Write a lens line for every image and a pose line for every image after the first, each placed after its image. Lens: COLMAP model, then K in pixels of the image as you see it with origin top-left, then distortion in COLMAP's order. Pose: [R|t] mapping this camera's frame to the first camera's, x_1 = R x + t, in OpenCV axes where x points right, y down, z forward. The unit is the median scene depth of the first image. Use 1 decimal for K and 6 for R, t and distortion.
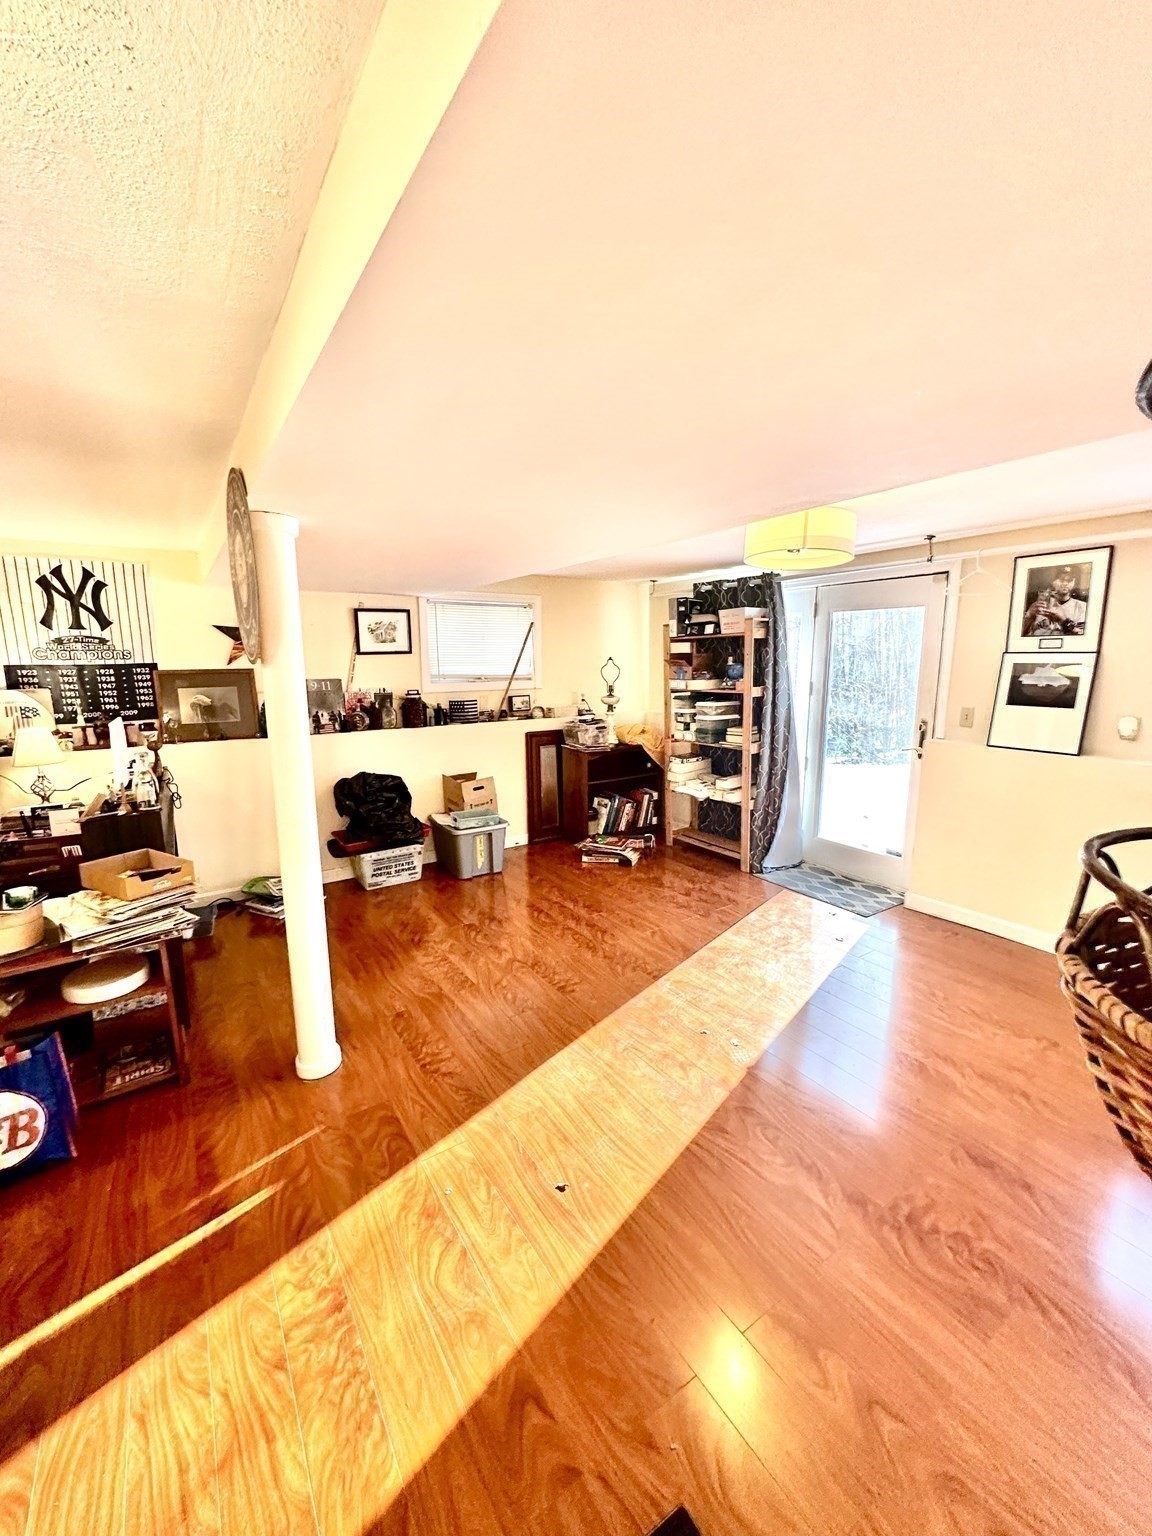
lens RADIAL K [[610.0, 0, 576.0], [0, 610.0, 768.0], [0, 0, 1]] dist [-0.000733, -0.000180]
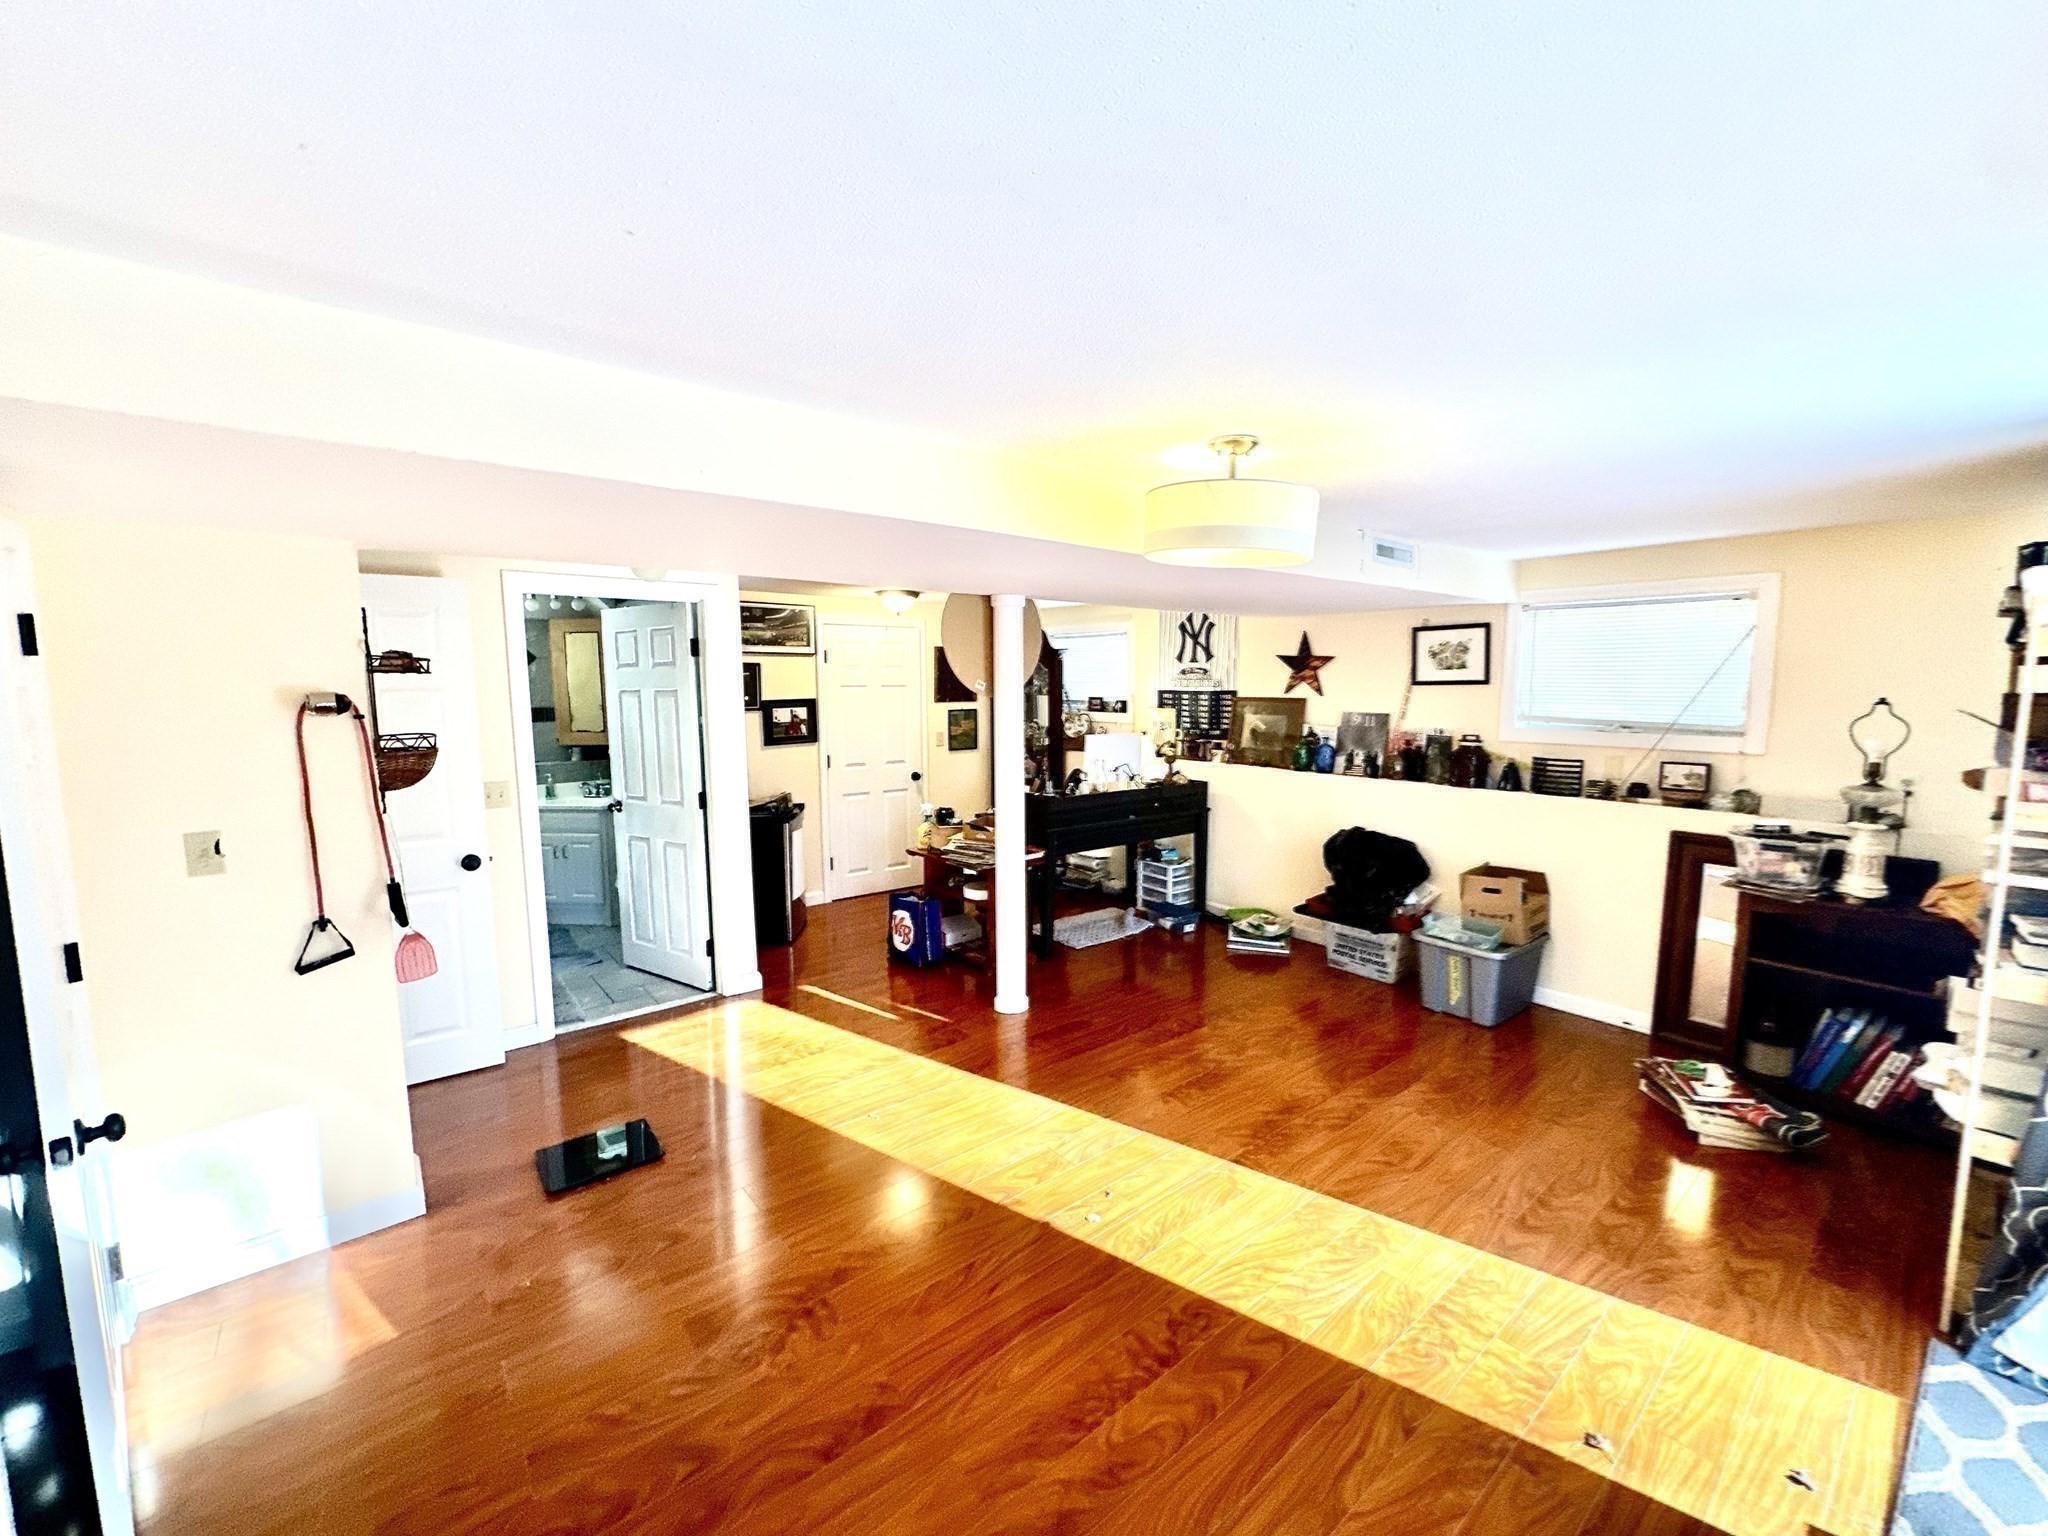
lens RADIAL K [[813.4, 0, 1024.0], [0, 813.4, 768.0], [0, 0, 1]] dist [-0.000733, -0.000180]
pose [[0.108527, 0.117921, -0.987075, 0.660544], [-0.176172, 0.979504, 0.097647, -0.096436], [0.978359, 0.163297, 0.127077, 0.397745]]
